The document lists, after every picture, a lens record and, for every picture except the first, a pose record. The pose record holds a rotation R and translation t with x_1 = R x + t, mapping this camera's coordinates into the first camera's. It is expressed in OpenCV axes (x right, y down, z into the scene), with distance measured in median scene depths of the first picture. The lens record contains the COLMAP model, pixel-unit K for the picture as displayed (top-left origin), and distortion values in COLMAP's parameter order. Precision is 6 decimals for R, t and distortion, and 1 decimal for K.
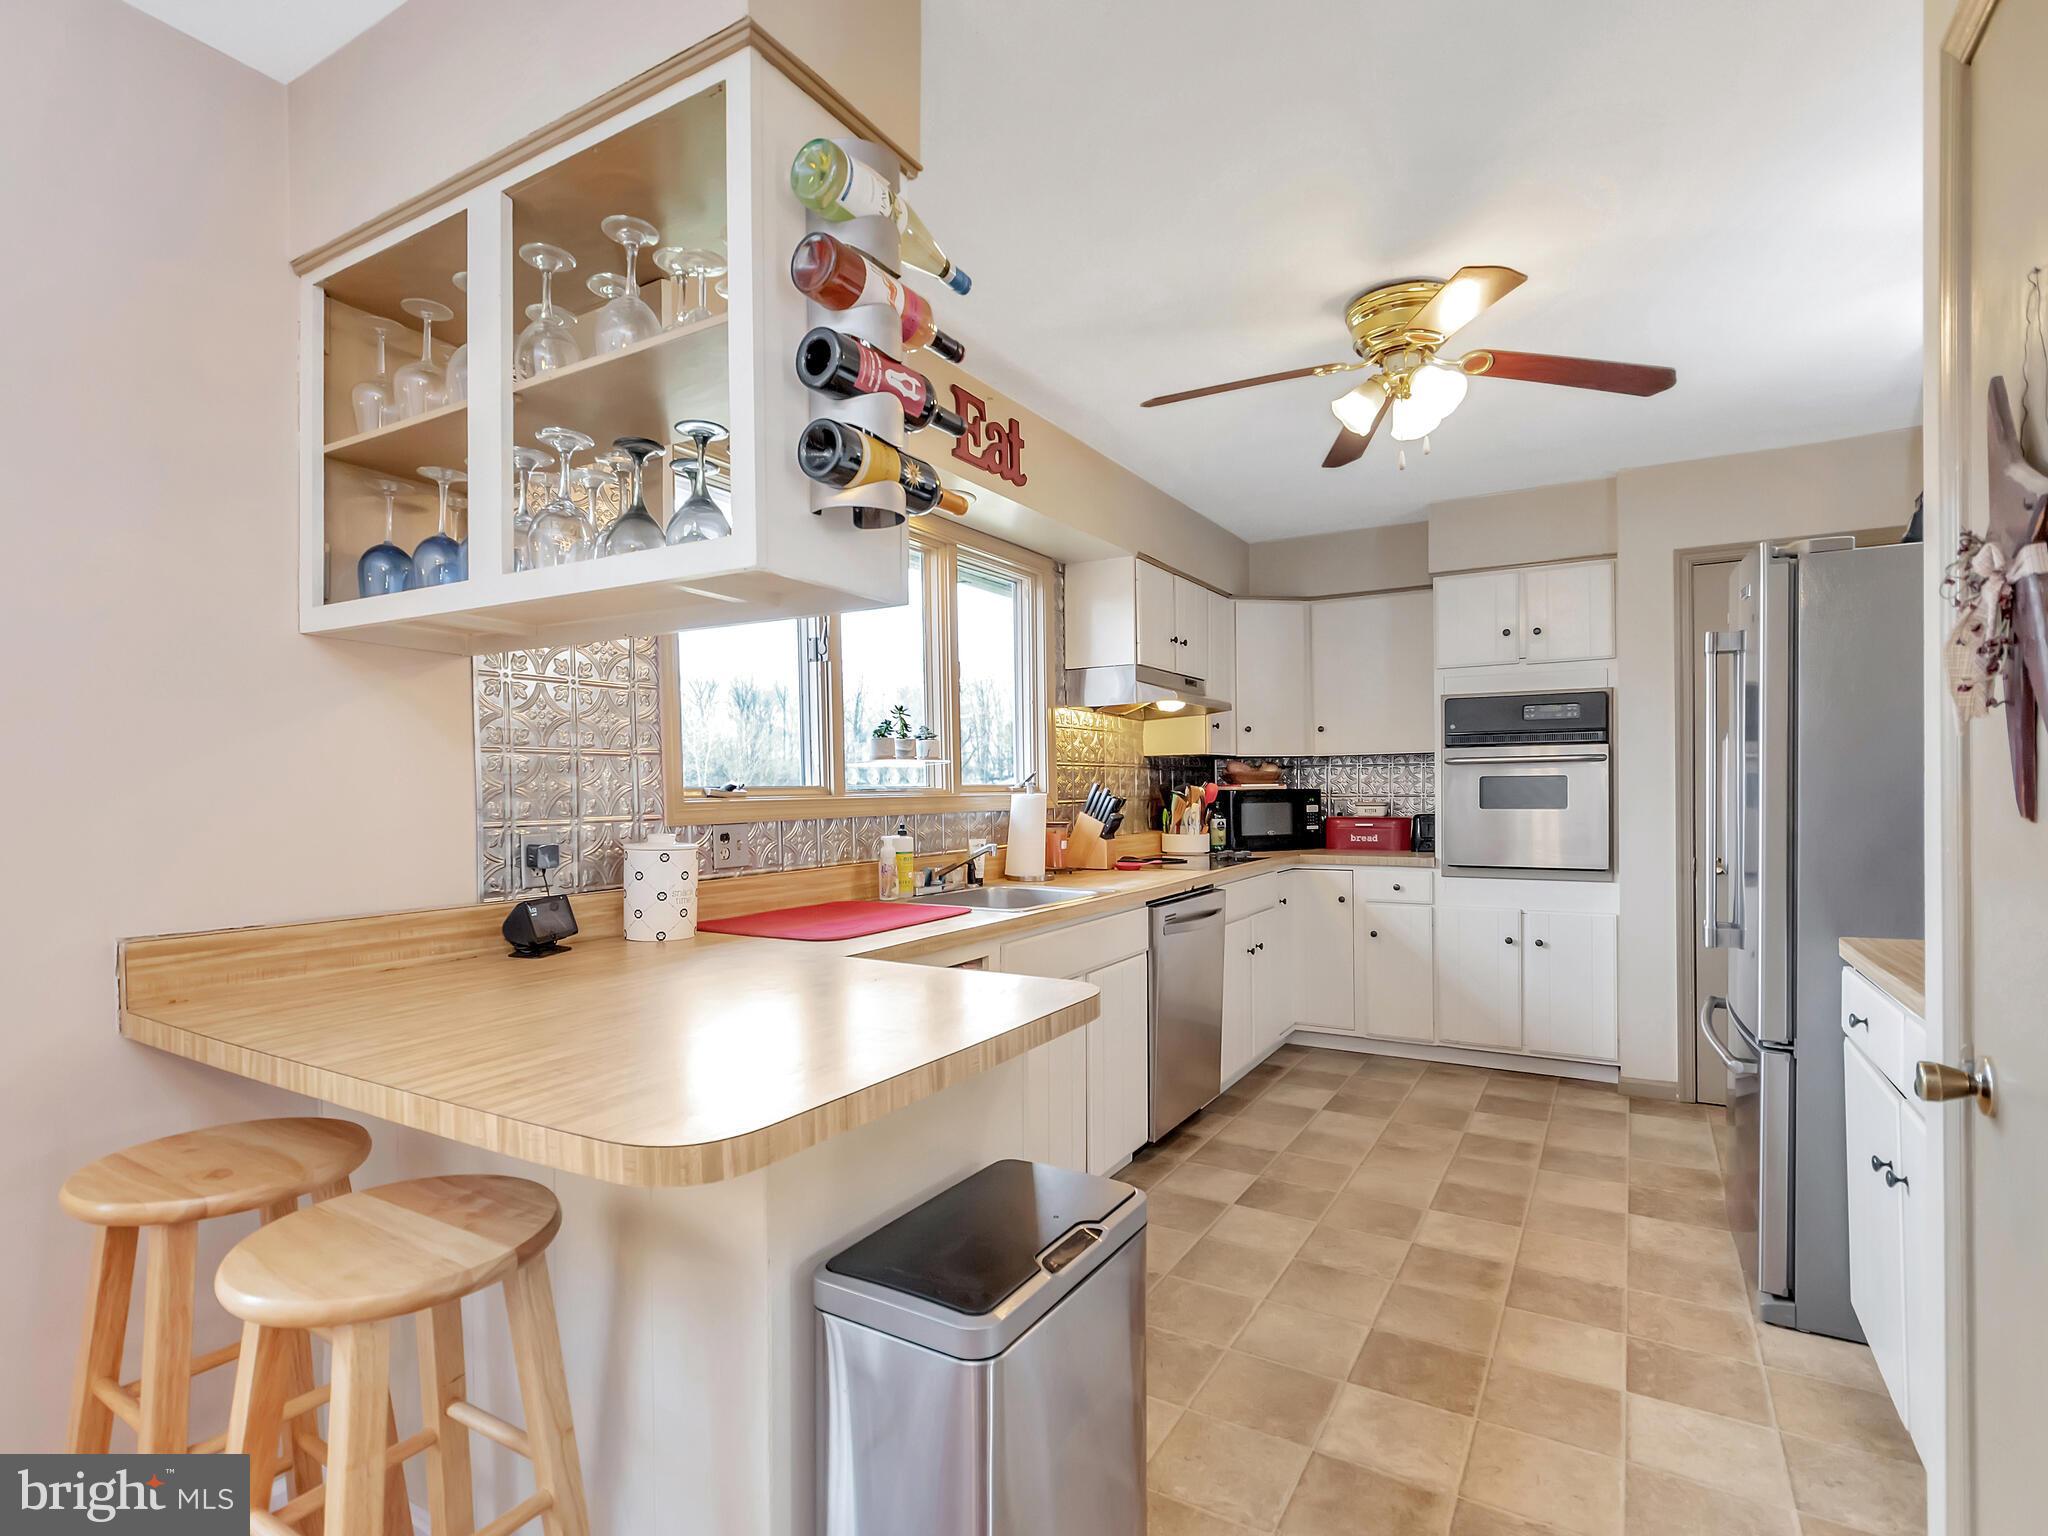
lens RADIAL K [[1017.5, 0, 1020.3], [0, 1017.5, 796.0], [0, 0, 1]] dist [0.003249, -0.002008]
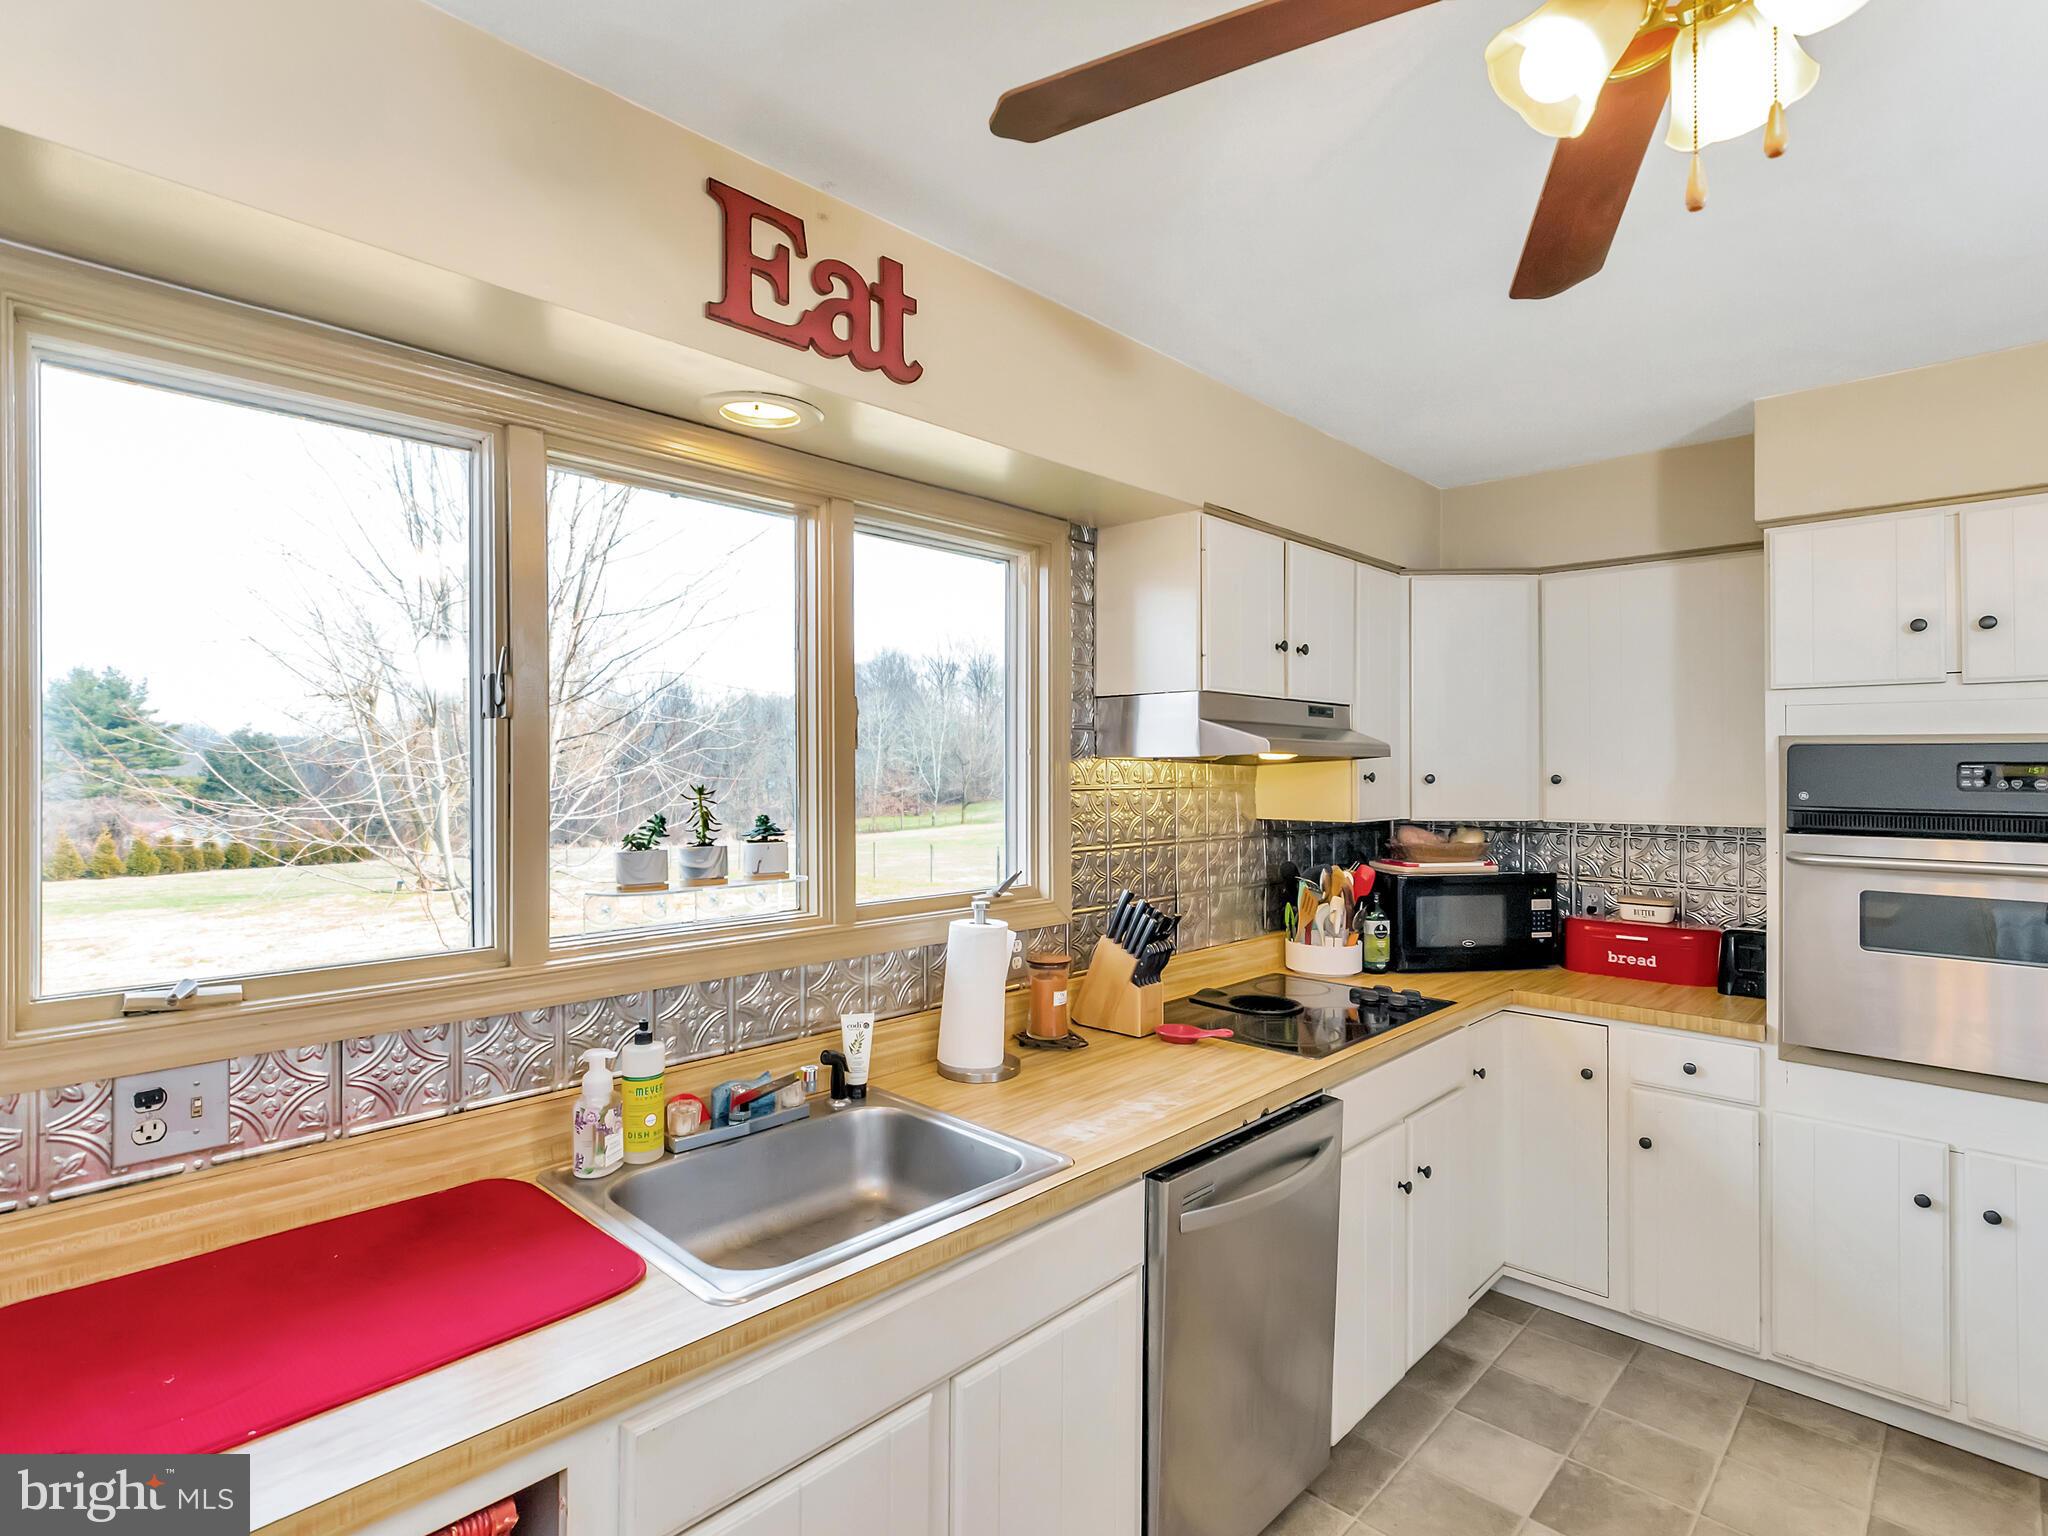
lens RADIAL K [[1017.5, 0, 1035.7], [0, 1017.5, 754.6], [0, 0, 1]] dist [0.003249, -0.002008]
pose [[0.974916, 0.013010, -0.222191, 0.143919], [-0.016912, 0.999734, -0.015667, -0.076899], [0.221928, 0.019032, 0.974877, 0.376600]]
